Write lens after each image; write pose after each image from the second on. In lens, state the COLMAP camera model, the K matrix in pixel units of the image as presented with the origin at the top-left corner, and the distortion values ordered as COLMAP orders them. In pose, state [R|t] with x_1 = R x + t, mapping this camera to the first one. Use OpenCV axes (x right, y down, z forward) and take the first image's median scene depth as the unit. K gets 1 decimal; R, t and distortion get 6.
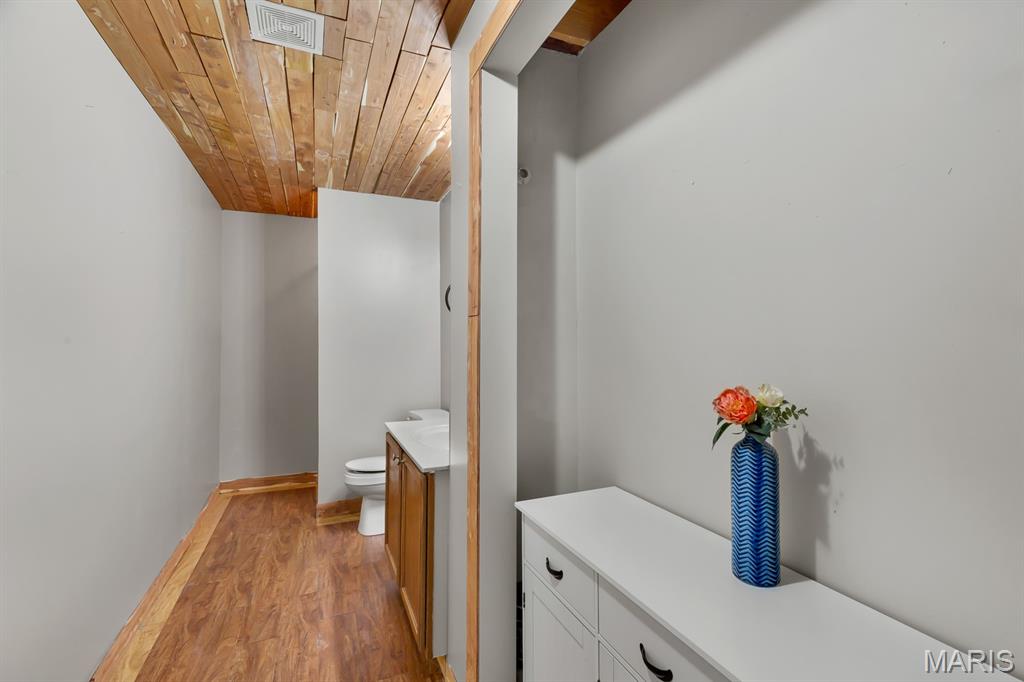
lens RADIAL K [[458.7, 0, 508.1], [0, 458.7, 331.9], [0, 0, 1]] dist [0.000803, 0.000896]
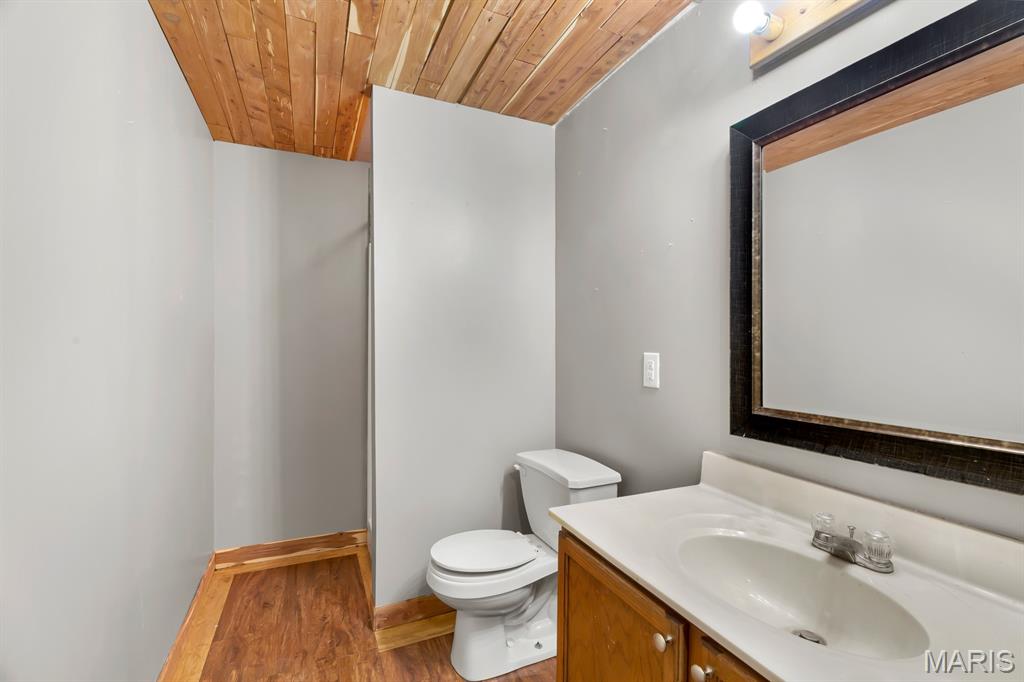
lens RADIAL K [[458.7, 0, 516.7], [0, 458.7, 347.4], [0, 0, 1]] dist [0.000803, 0.000896]
pose [[0.999845, 0.005272, 0.016788, -0.228384], [-0.005757, 0.999564, 0.028952, 0.008257], [-0.016628, -0.029044, 0.999440, 0.377407]]
